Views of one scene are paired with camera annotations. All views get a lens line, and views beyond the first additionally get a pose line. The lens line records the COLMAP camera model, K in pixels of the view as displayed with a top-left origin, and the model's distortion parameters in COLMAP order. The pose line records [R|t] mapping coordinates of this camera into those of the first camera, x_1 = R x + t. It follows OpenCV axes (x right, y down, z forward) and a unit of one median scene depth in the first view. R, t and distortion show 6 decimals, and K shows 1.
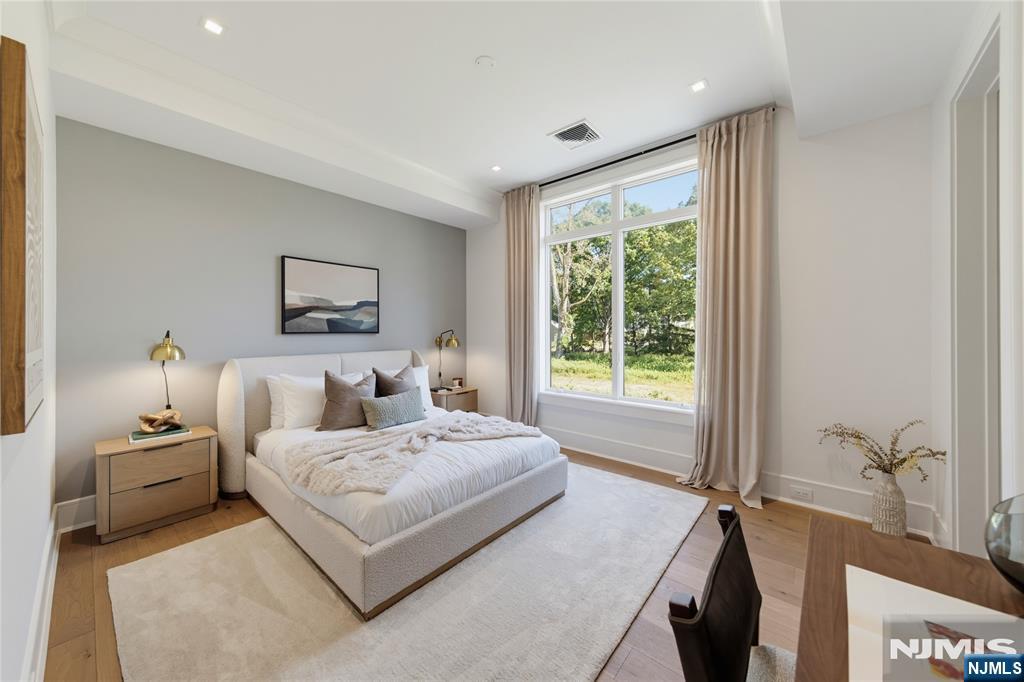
lens RADIAL K [[365.8, 0, 512.4], [0, 365.8, 332.1], [0, 0, 1]] dist [0.006415, -0.000453]
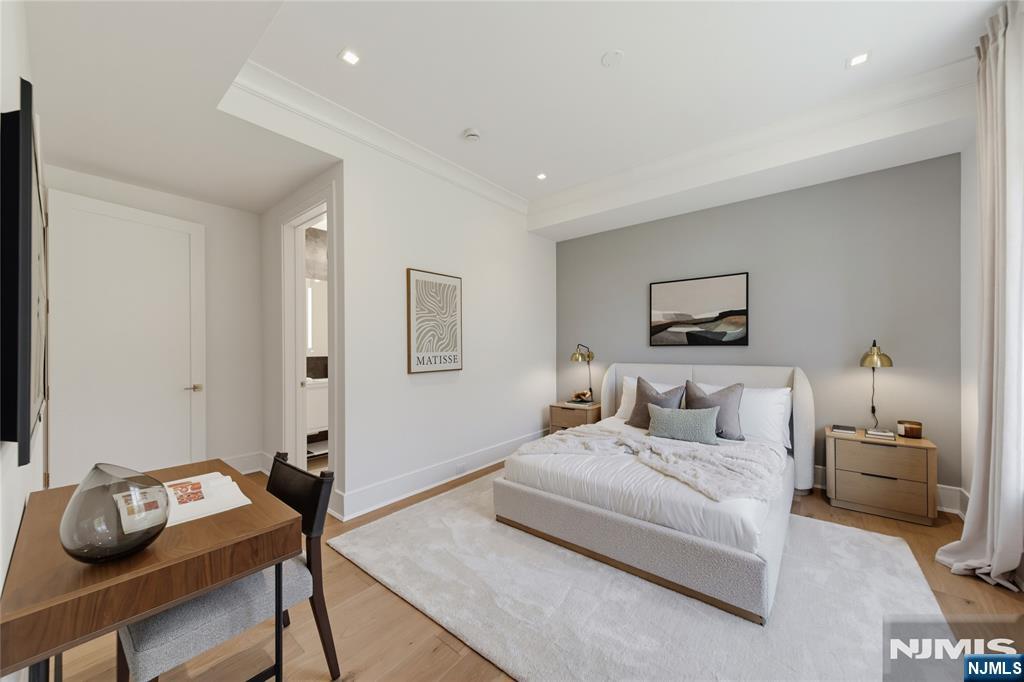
lens RADIAL K [[365.8, 0, 517.0], [0, 365.8, 350.5], [0, 0, 1]] dist [0.006415, -0.000453]
pose [[0.029951, 0.017318, -0.999401, 0.553183], [0.007664, 0.999817, 0.017555, -0.004874], [0.999522, -0.008185, 0.029812, 0.463984]]
